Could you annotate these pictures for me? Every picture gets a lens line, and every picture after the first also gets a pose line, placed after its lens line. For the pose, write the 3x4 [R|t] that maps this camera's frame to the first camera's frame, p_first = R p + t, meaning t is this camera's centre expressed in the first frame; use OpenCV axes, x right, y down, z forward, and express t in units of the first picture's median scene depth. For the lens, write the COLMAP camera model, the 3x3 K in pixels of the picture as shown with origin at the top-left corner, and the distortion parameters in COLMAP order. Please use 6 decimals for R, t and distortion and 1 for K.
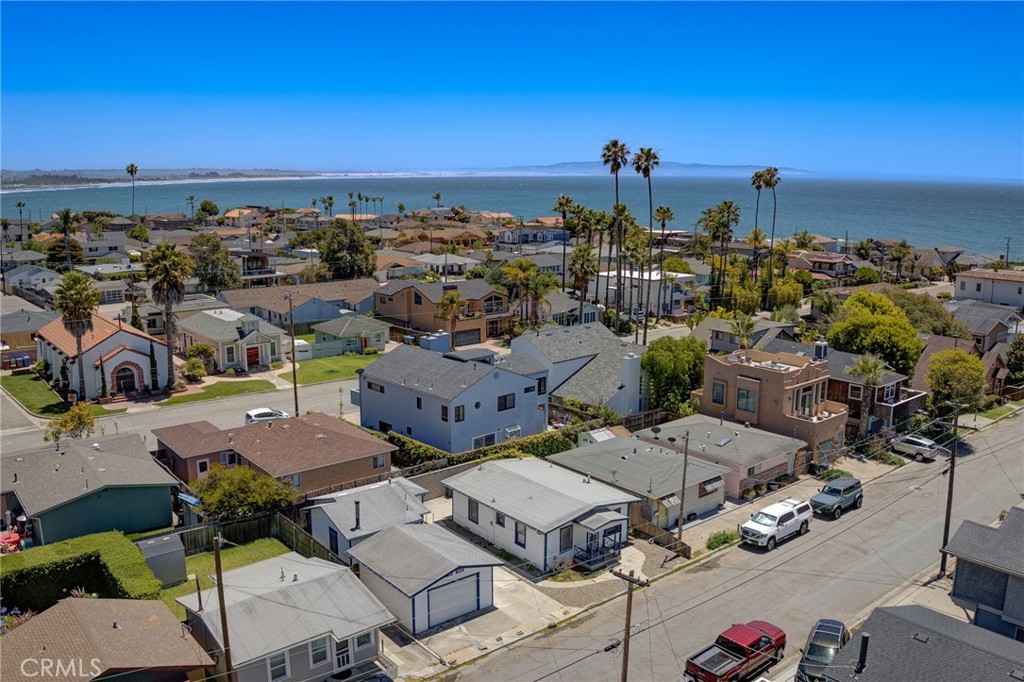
lens RADIAL K [[850.3, 0, 519.8], [0, 850.3, 331.3], [0, 0, 1]] dist [-0.092748, -0.034787]
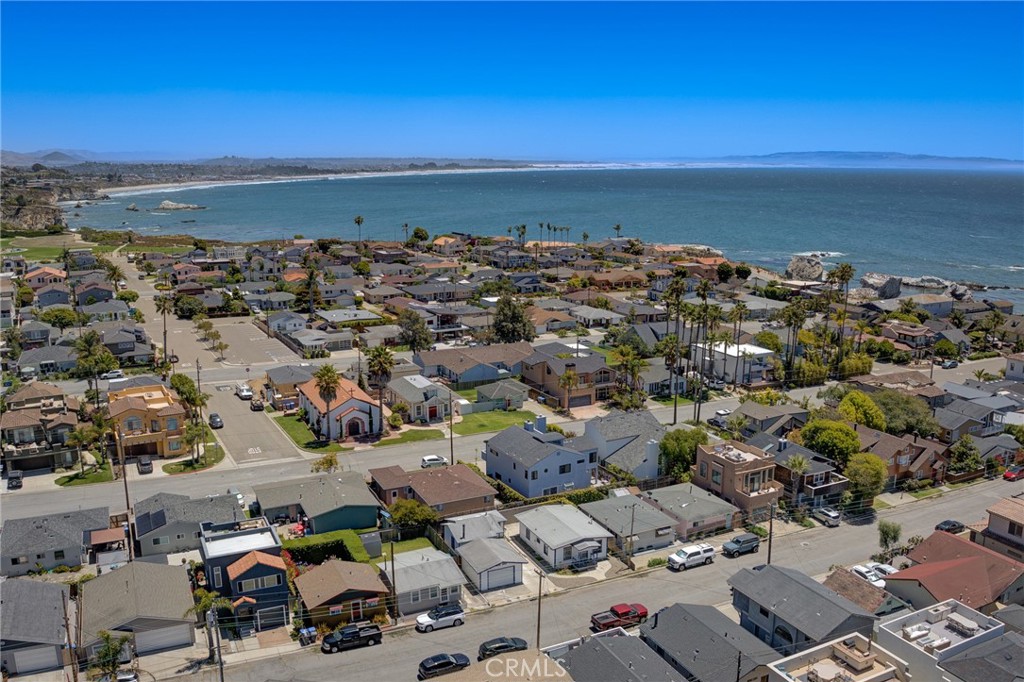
lens RADIAL K [[850.3, 0, 519.2], [0, 850.3, 334.5], [0, 0, 1]] dist [-0.092748, -0.034787]
pose [[0.970203, 0.044082, -0.238251, 0.291871], [-0.040103, 0.998964, 0.021525, -0.221814], [0.238953, -0.011329, 0.970965, -0.683281]]
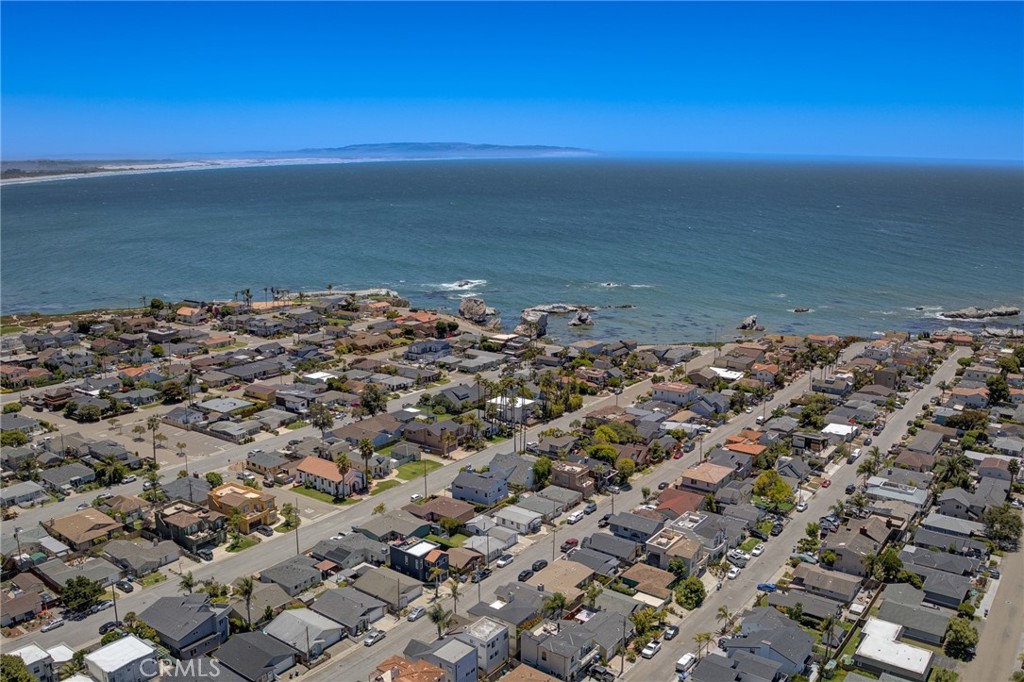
lens RADIAL K [[850.3, 0, 519.4], [0, 850.3, 335.7], [0, 0, 1]] dist [-0.092748, -0.034787]
pose [[0.970966, -0.054516, 0.232924, -0.725038], [0.047657, 0.998251, 0.034979, -0.674416], [-0.234424, -0.022863, 0.971866, -2.434268]]
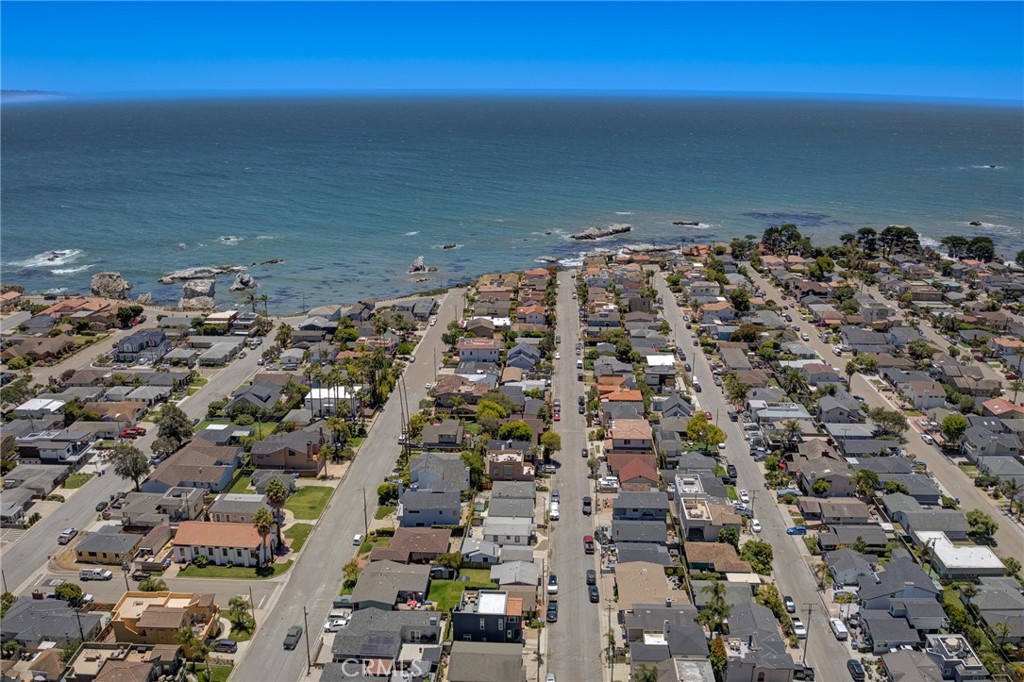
lens RADIAL K [[850.3, 0, 519.7], [0, 850.3, 334.9], [0, 0, 1]] dist [-0.092748, -0.034787]
pose [[0.676932, -0.207620, 0.706157, -1.821238], [0.133326, 0.978109, 0.159770, -0.918512], [-0.723870, -0.014004, 0.689794, -1.154027]]
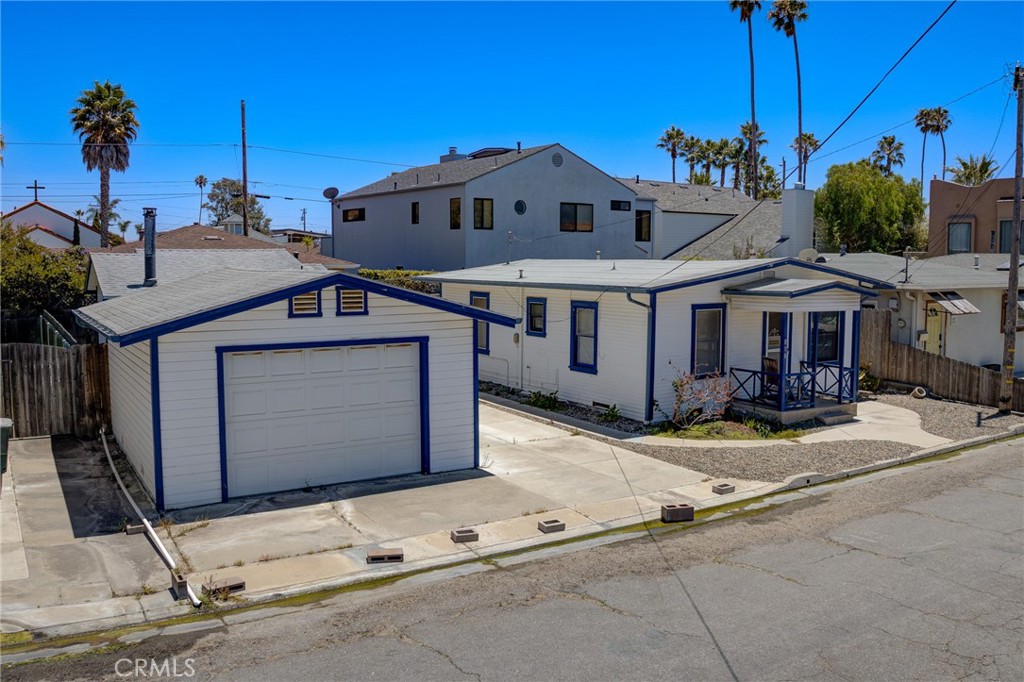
lens RADIAL K [[850.3, 0, 518.9], [0, 850.3, 335.3], [0, 0, 1]] dist [-0.092748, -0.034787]
pose [[0.992572, 0.008519, -0.121361, 0.013684], [-0.019770, 0.995581, -0.091806, 0.209529], [0.120042, 0.093523, 0.988354, 0.475037]]
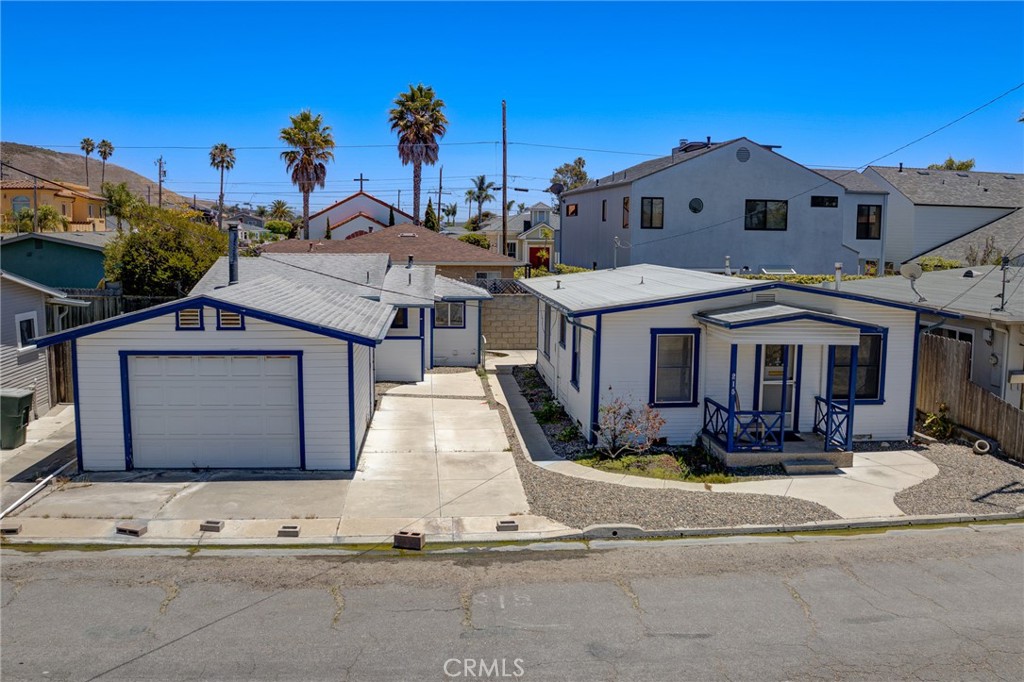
lens RADIAL K [[850.3, 0, 518.2], [0, 850.3, 333.4], [0, 0, 1]] dist [-0.092748, -0.034787]
pose [[0.832495, 0.068349, -0.549800, 0.142266], [-0.106395, 0.993614, -0.037578, 0.189396], [0.543720, 0.089780, 0.834451, 0.512034]]
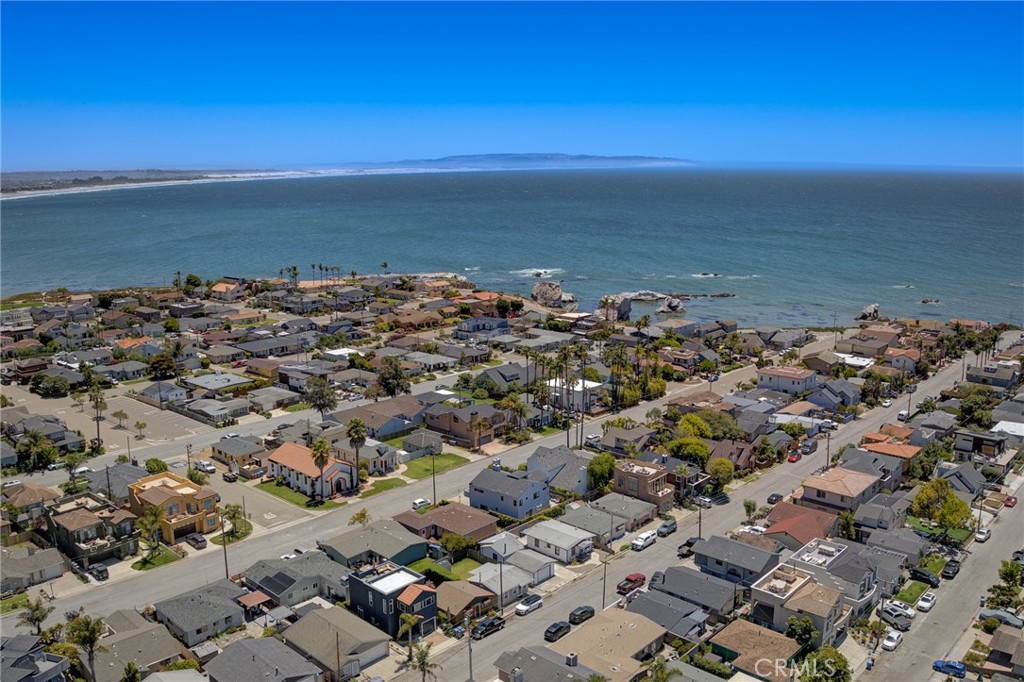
lens RADIAL K [[850.3, 0, 519.4], [0, 850.3, 334.3], [0, 0, 1]] dist [-0.092748, -0.034787]
pose [[0.991633, -0.036278, 0.123889, -0.352459], [0.034656, 0.999283, 0.015228, -0.422186], [-0.124352, -0.010807, 0.992179, -1.421447]]
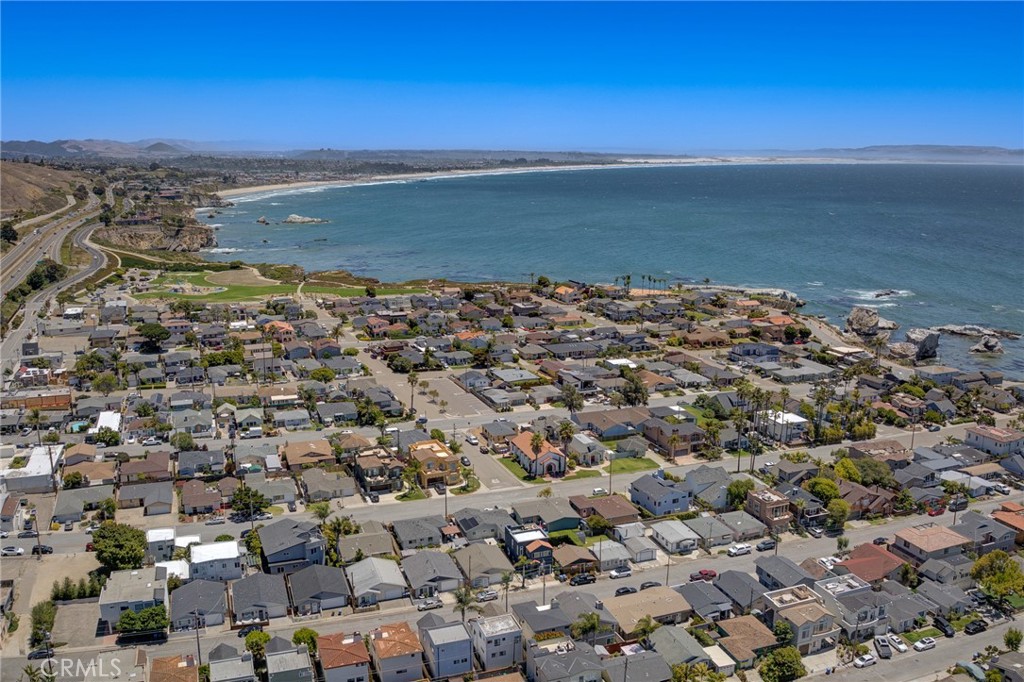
lens RADIAL K [[850.3, 0, 518.0], [0, 850.3, 334.9], [0, 0, 1]] dist [-0.092748, -0.034787]
pose [[0.940273, 0.068077, -0.333544, 0.450543], [-0.058513, 0.997538, 0.038649, -0.636837], [0.335354, -0.016824, 0.941942, -2.217685]]
